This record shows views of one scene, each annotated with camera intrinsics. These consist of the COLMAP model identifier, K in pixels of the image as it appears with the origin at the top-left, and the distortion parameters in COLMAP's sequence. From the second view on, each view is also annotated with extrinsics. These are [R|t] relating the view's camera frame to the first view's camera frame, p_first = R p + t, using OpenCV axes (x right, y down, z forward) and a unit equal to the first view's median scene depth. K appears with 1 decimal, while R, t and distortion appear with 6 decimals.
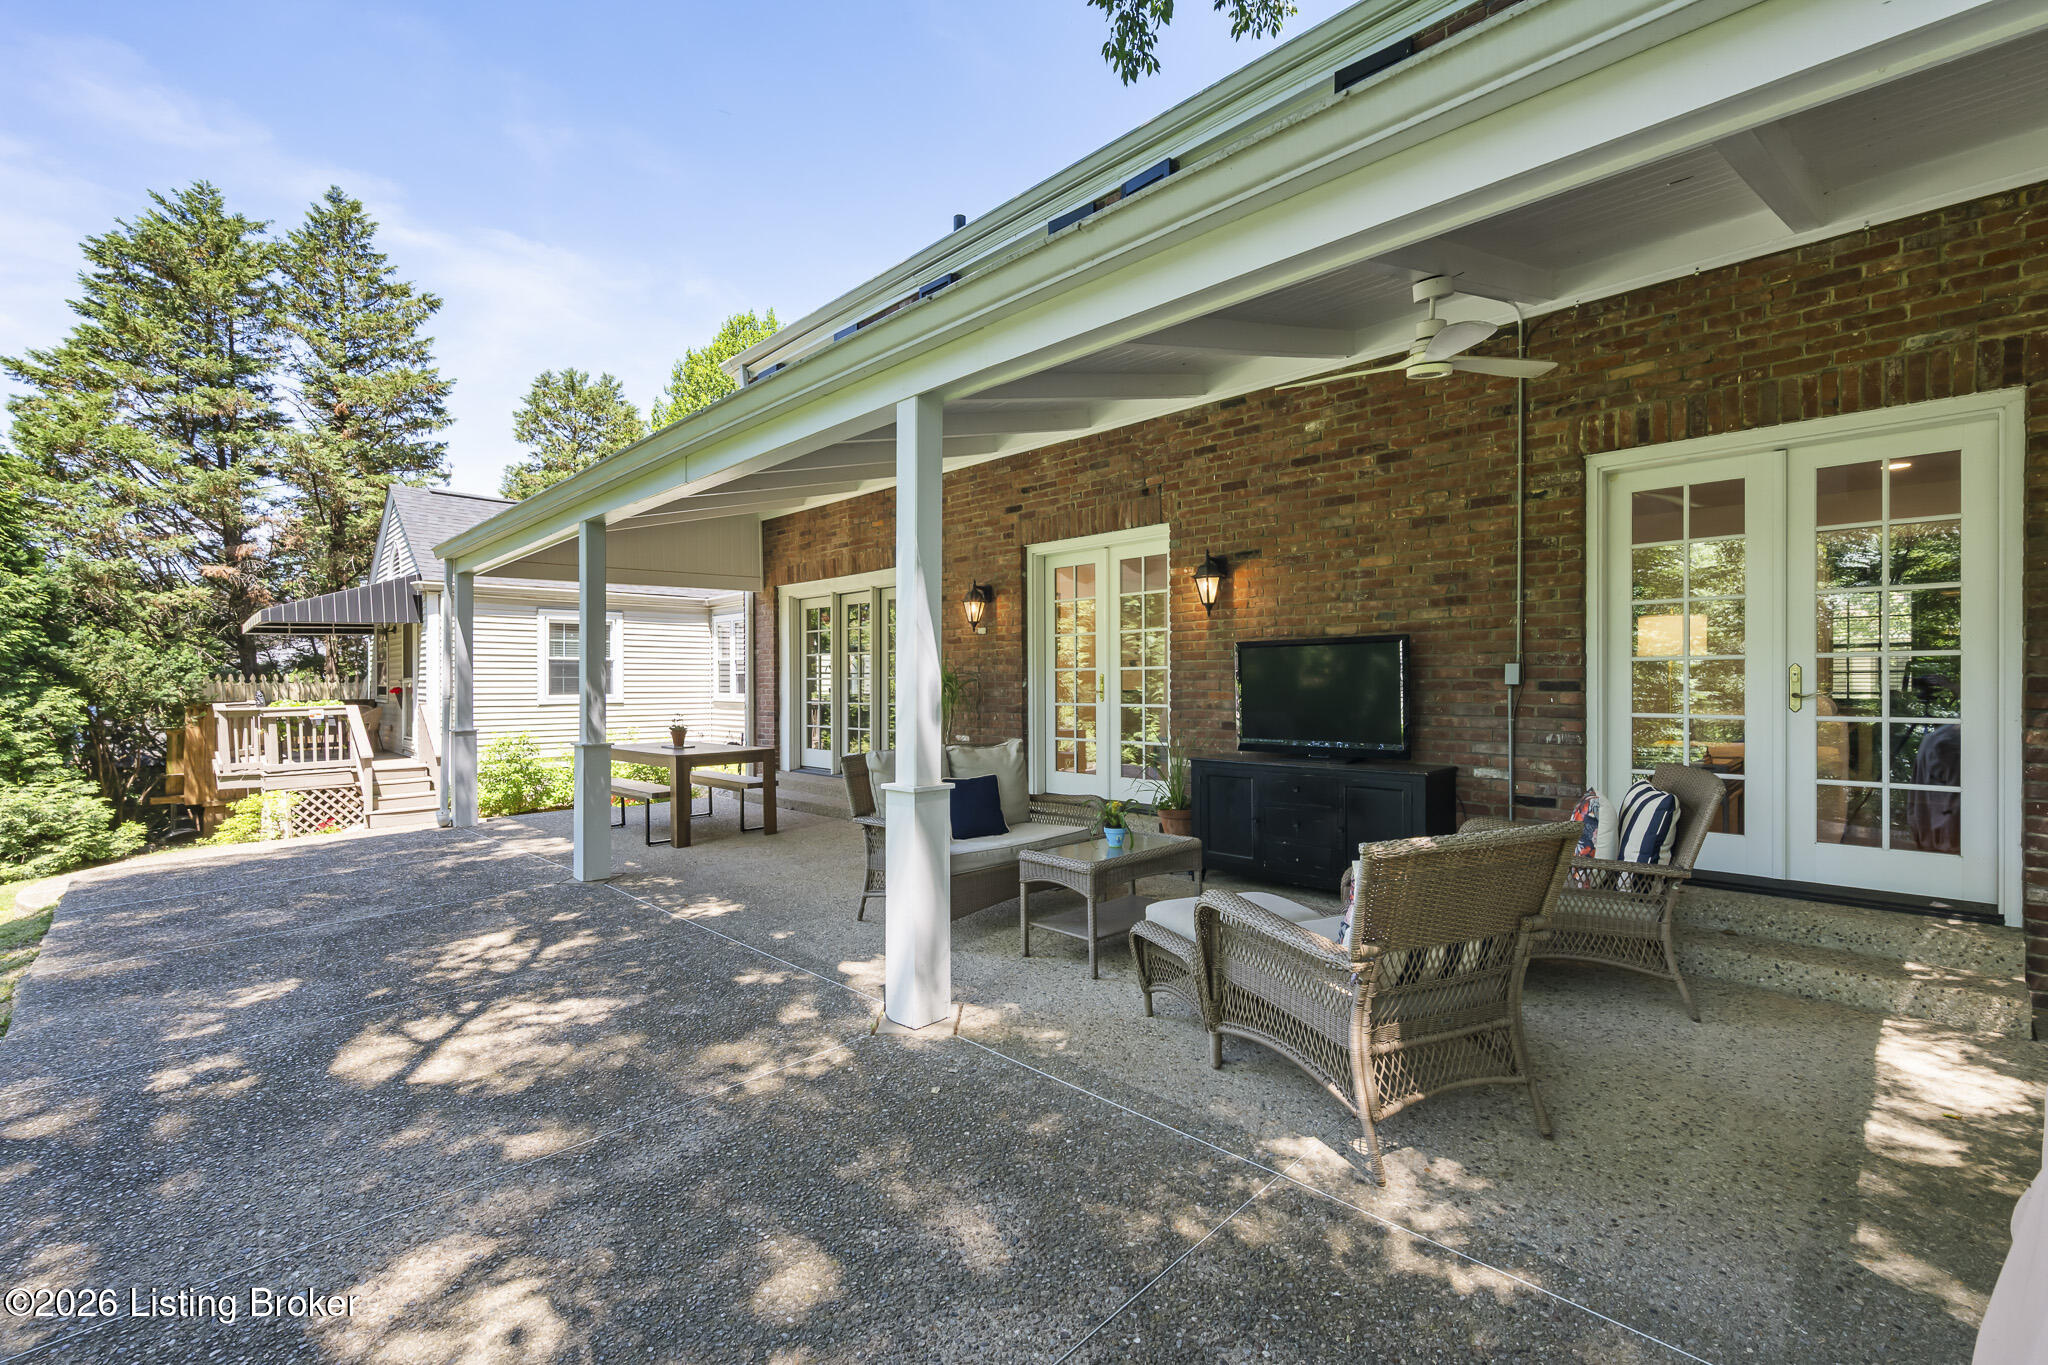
lens RADIAL K [[874.6, 0, 1024.0], [0, 874.6, 682.5], [0, 0, 1]] dist [0.000522, 0.000019]
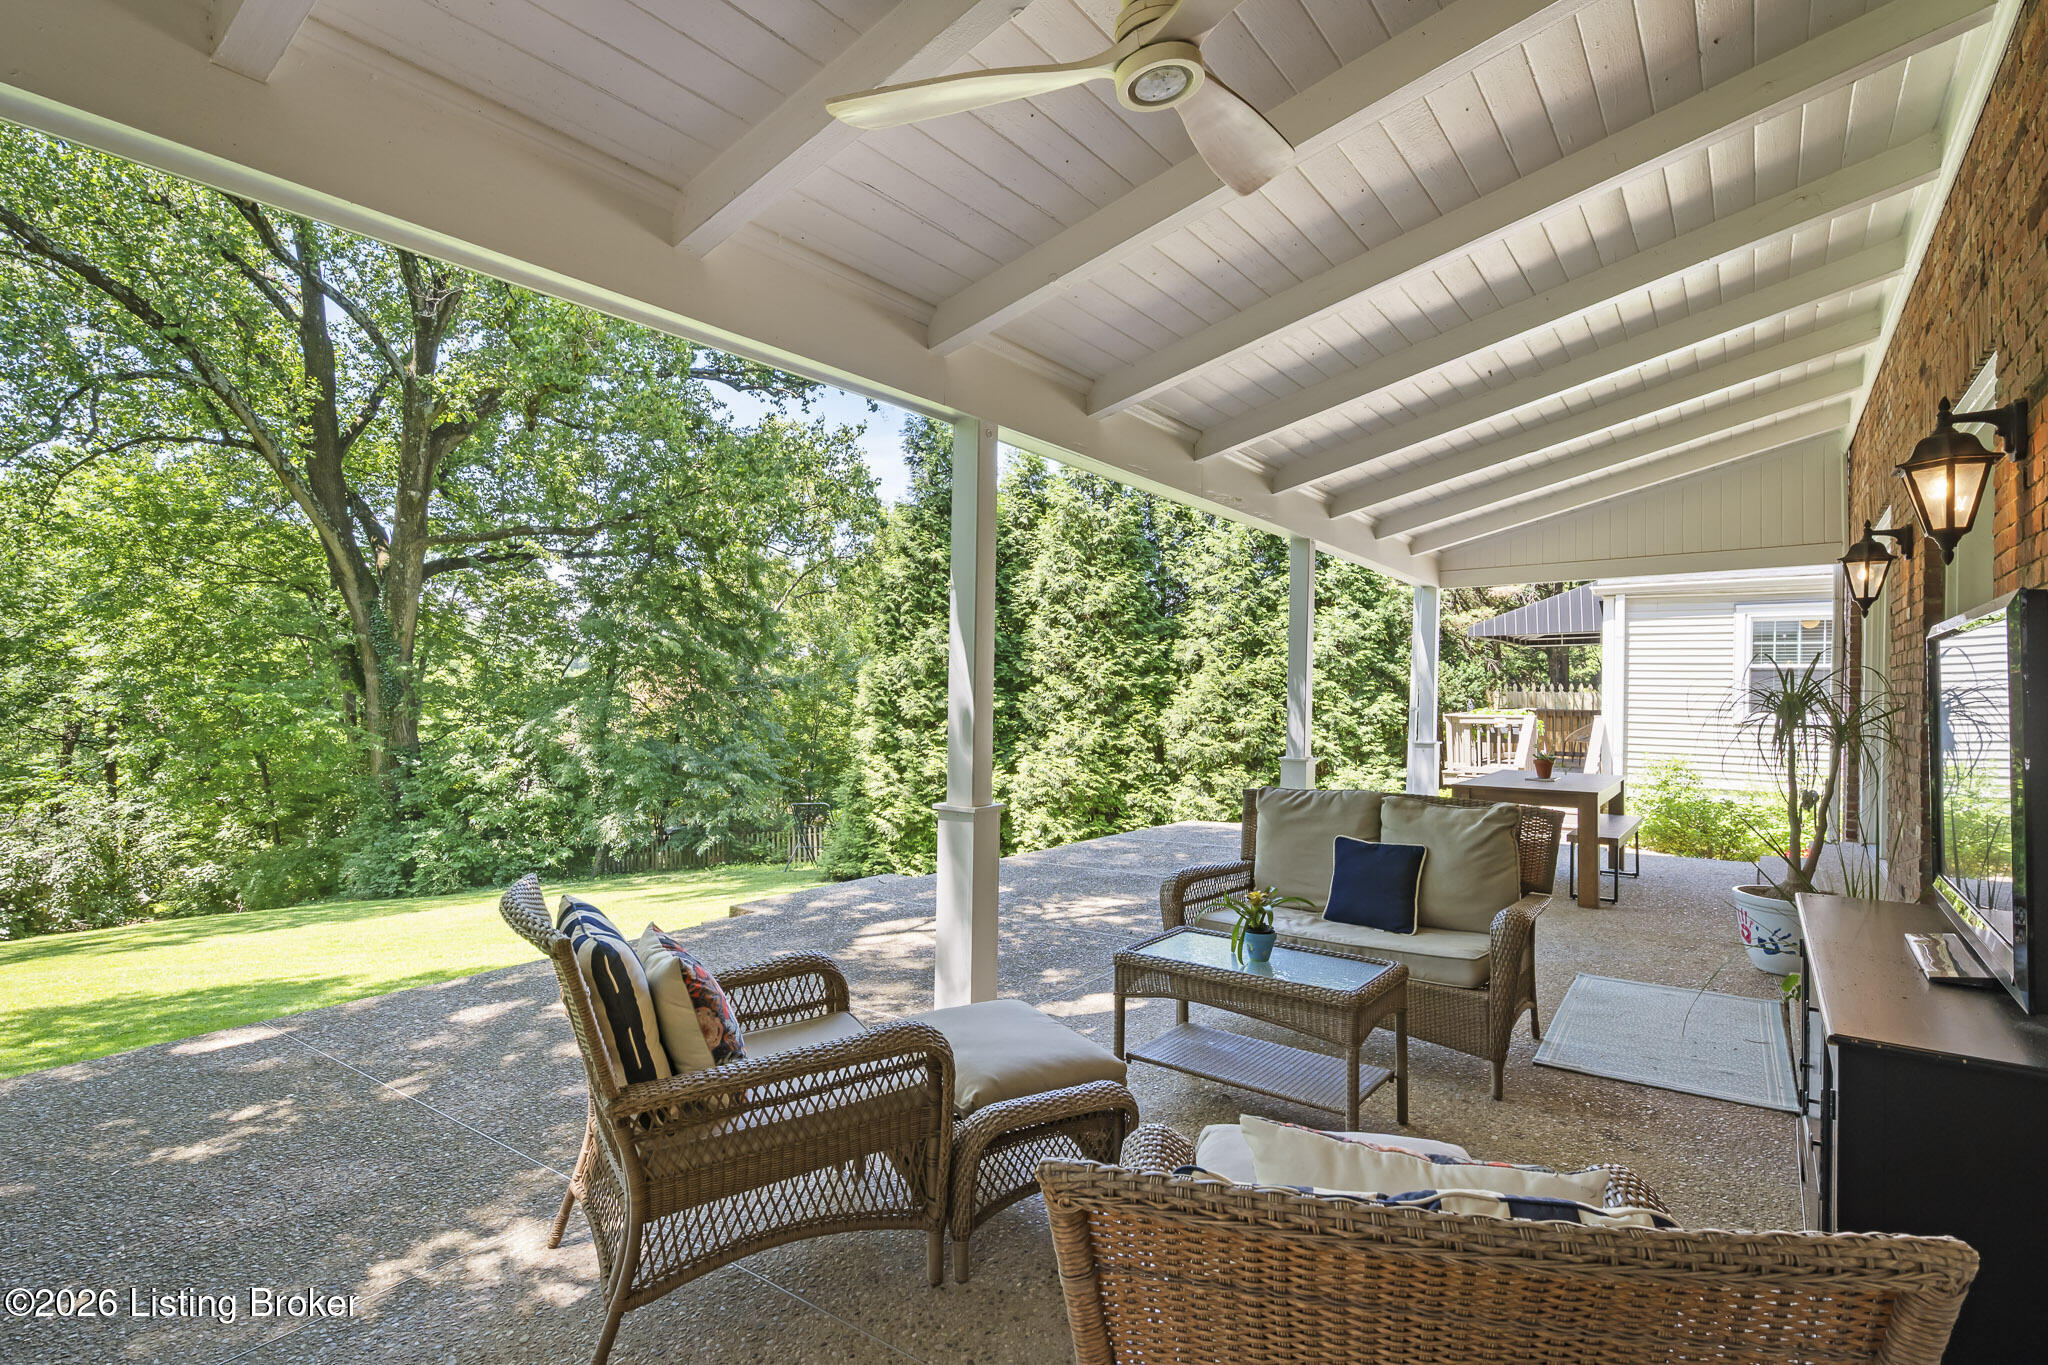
lens RADIAL K [[996.7, 0, 1024.0], [0, 996.7, 682.5], [0, 0, 1]] dist [0.032678, -0.008242]
pose [[0.143218, 0.002097, -0.989689, 0.412312], [-0.007566, 0.999971, 0.001023, -0.011134], [0.989662, 0.007342, 0.143229, 0.352796]]
